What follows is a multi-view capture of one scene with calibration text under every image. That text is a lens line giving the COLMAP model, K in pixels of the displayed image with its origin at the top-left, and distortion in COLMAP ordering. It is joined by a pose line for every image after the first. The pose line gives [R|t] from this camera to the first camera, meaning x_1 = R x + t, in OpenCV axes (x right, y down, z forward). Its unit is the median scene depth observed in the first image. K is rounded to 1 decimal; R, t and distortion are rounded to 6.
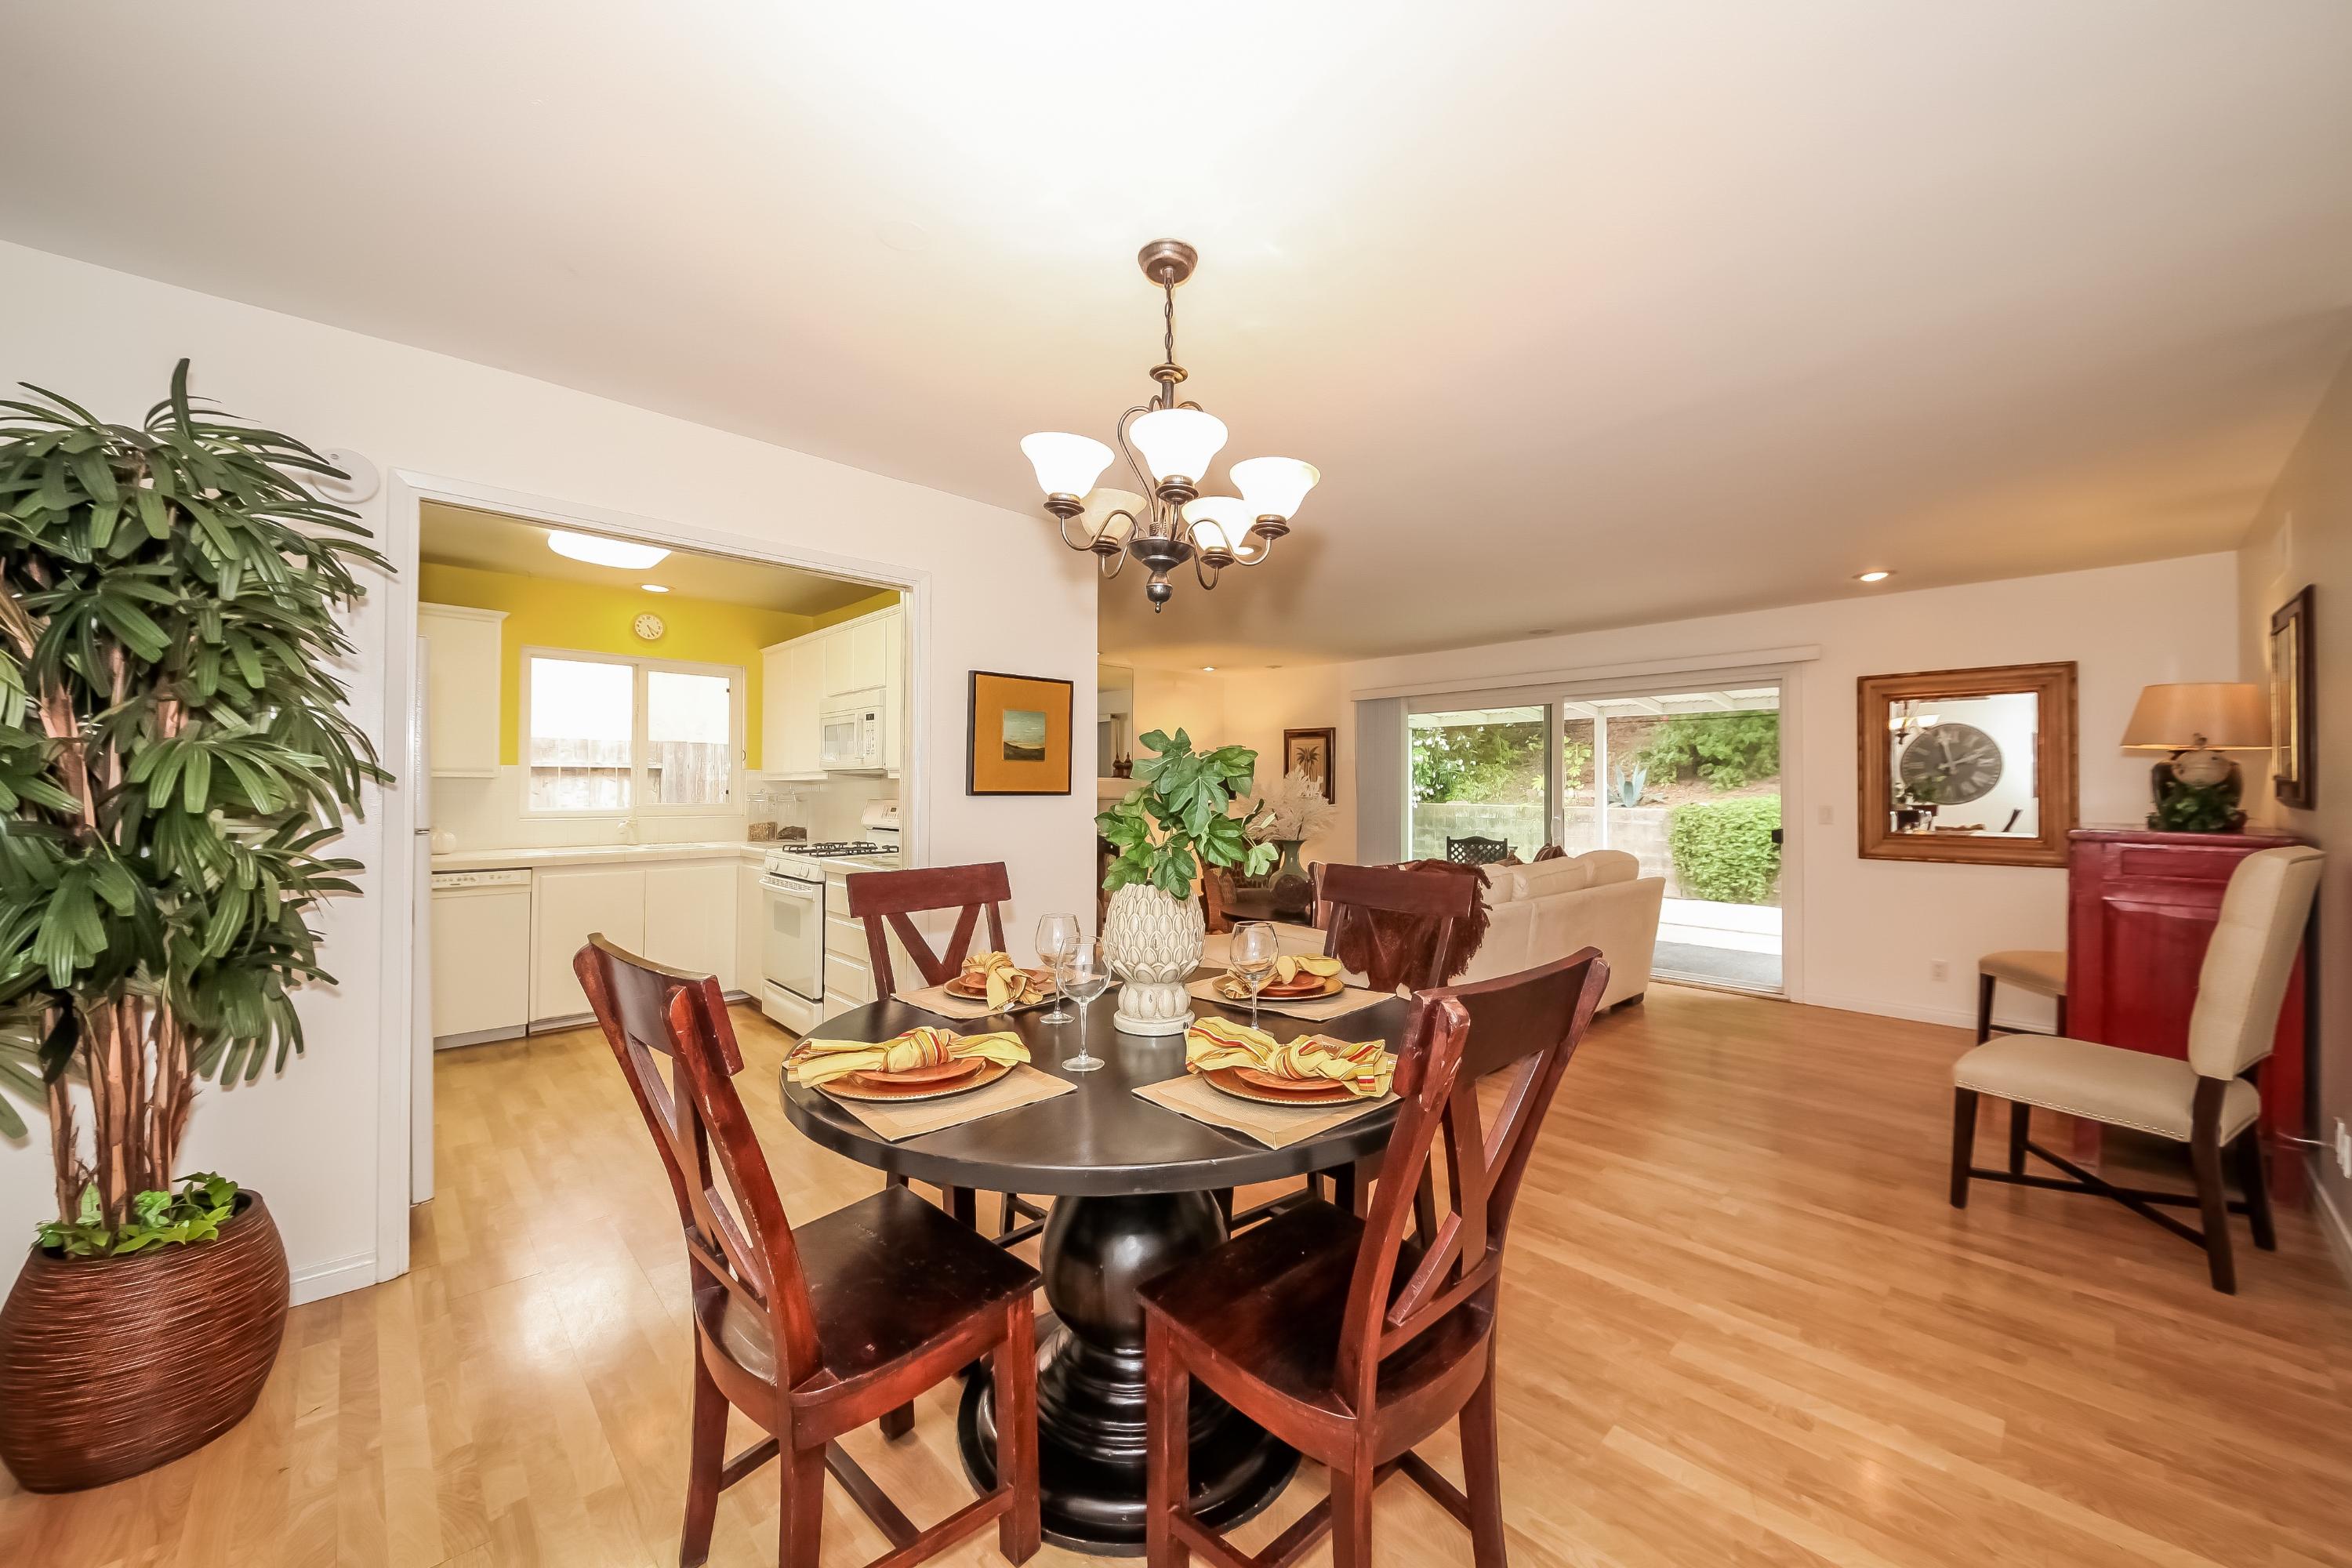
lens RADIAL K [[896.3, 0, 1174.9], [0, 896.3, 749.9], [0, 0, 1]] dist [0.000871, 0.000222]
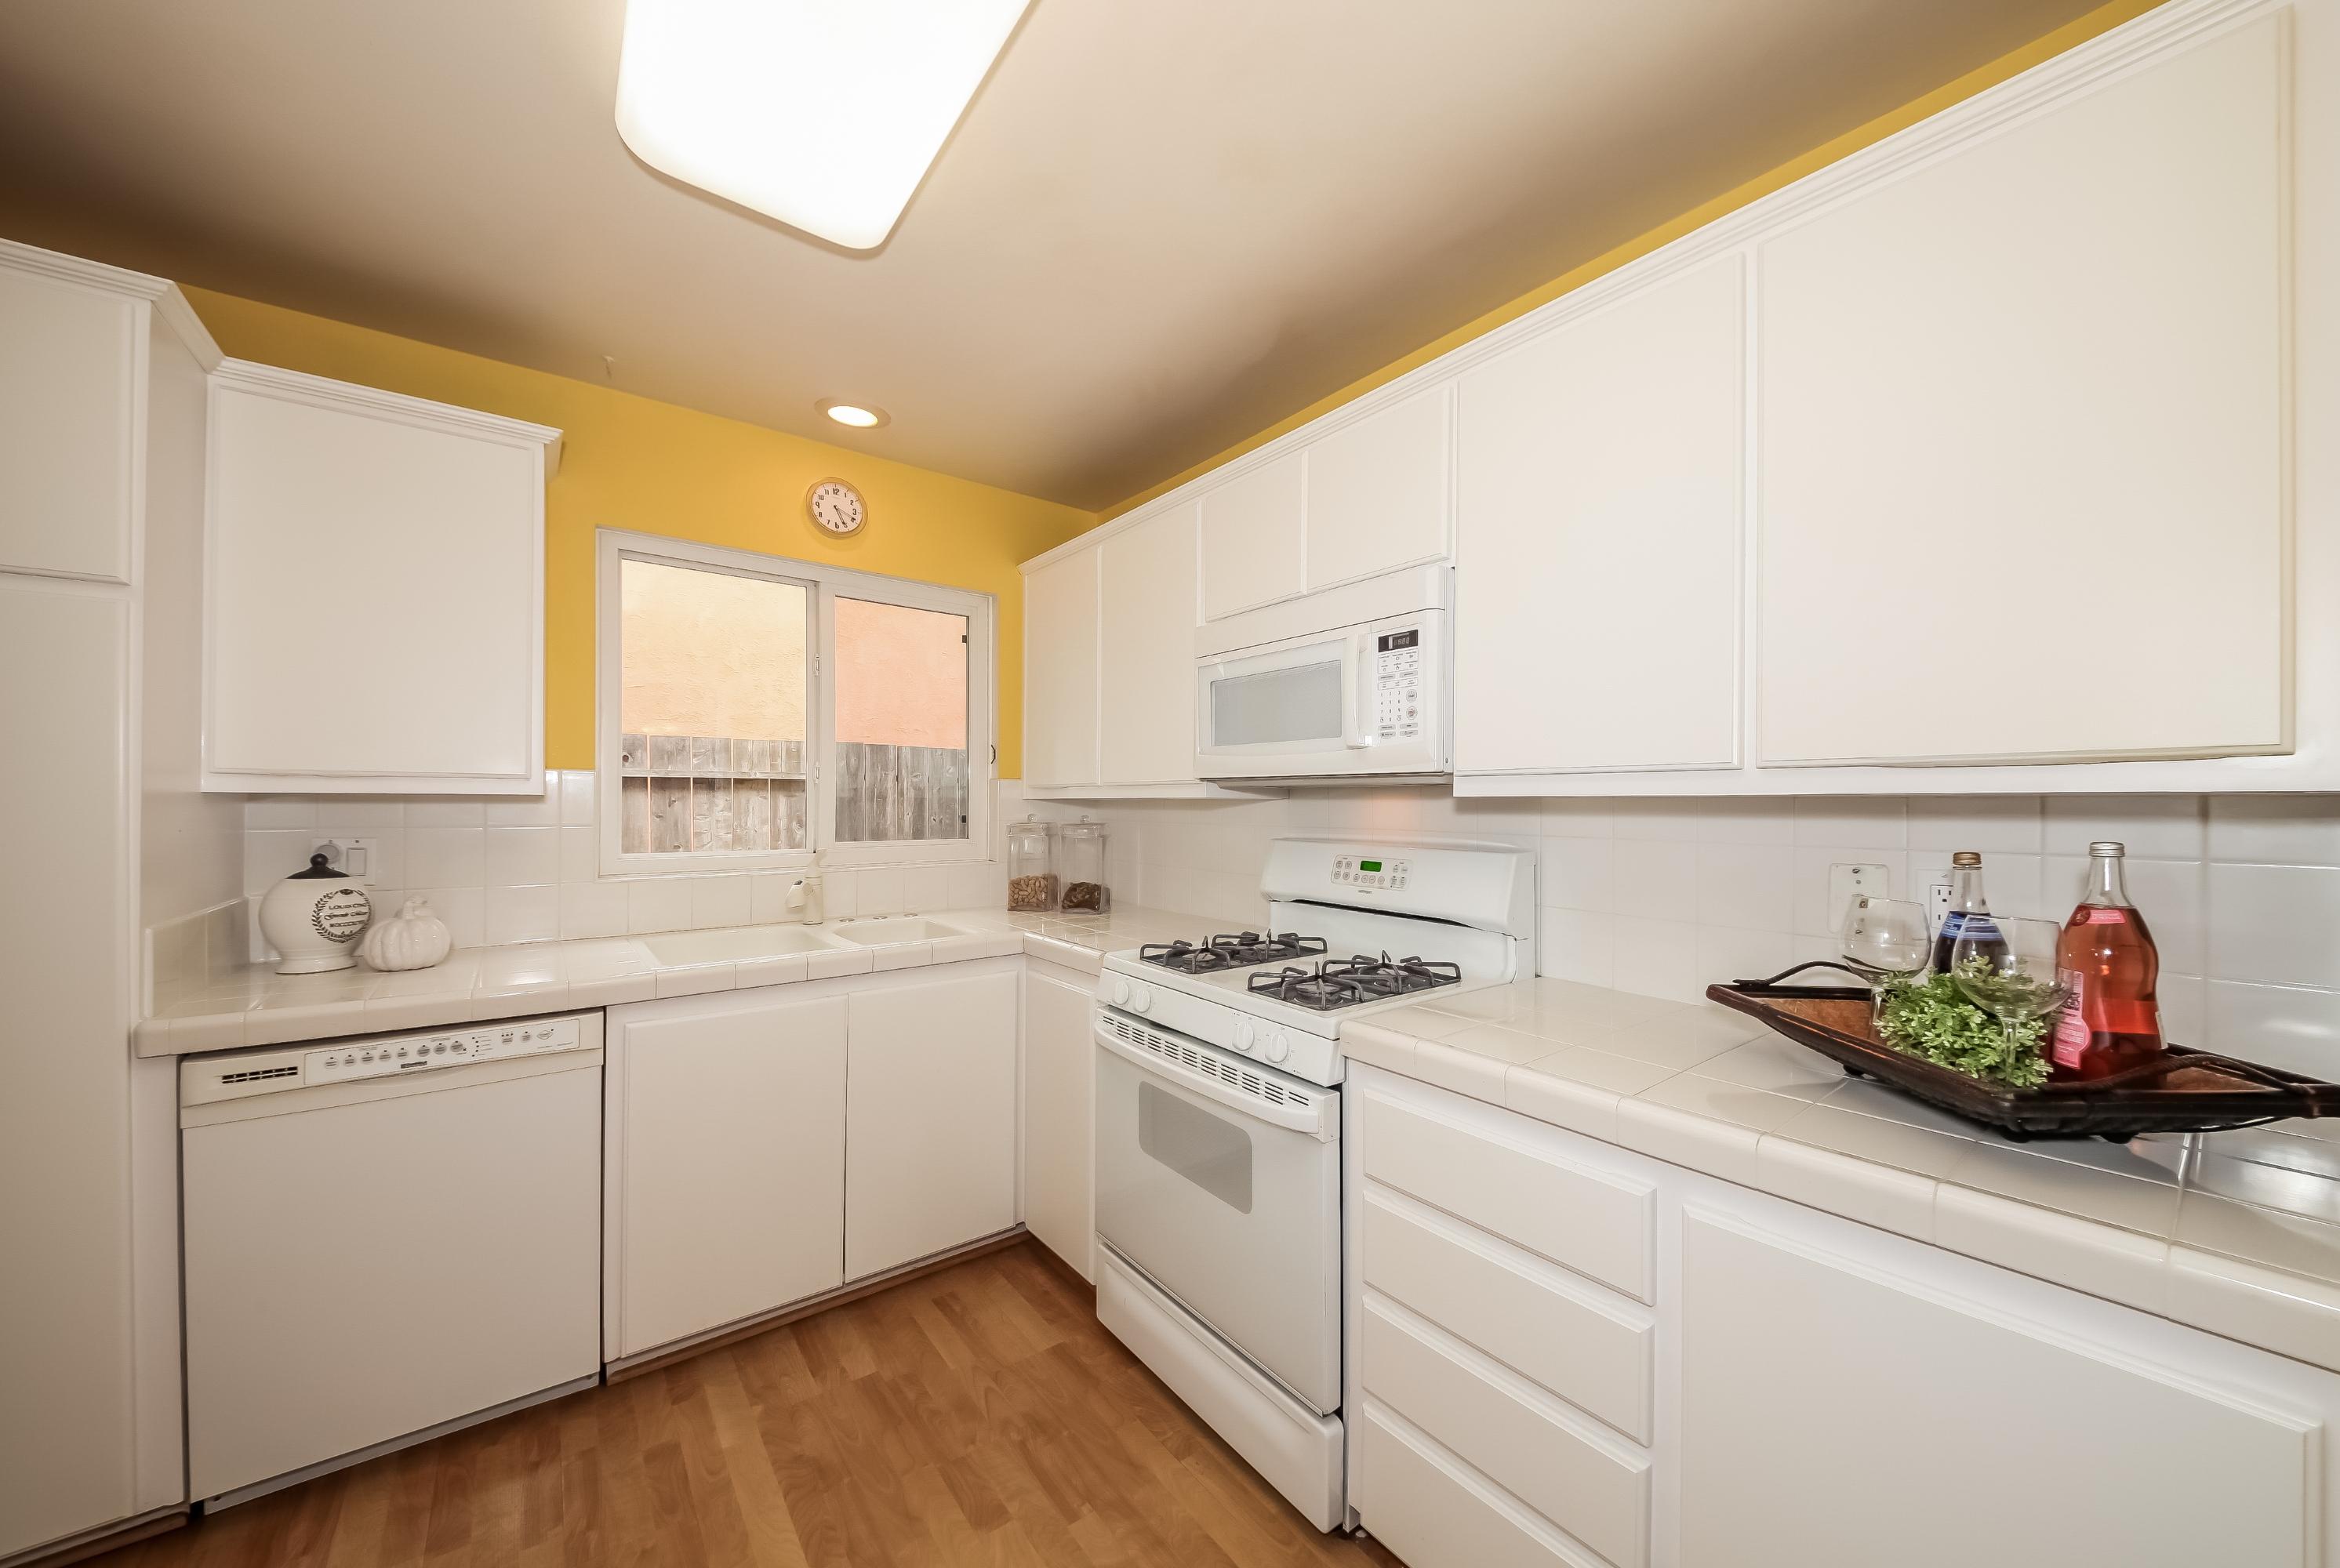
lens RADIAL K [[815.9, 0, 1171.8], [0, 815.9, 778.2], [0, 0, 1]] dist [0.001029, -0.000067]
pose [[0.996238, -0.001327, -0.086645, -0.332971], [0.002452, 0.999914, 0.012879, 0.015041], [0.086620, -0.013043, 0.996156, 0.512782]]
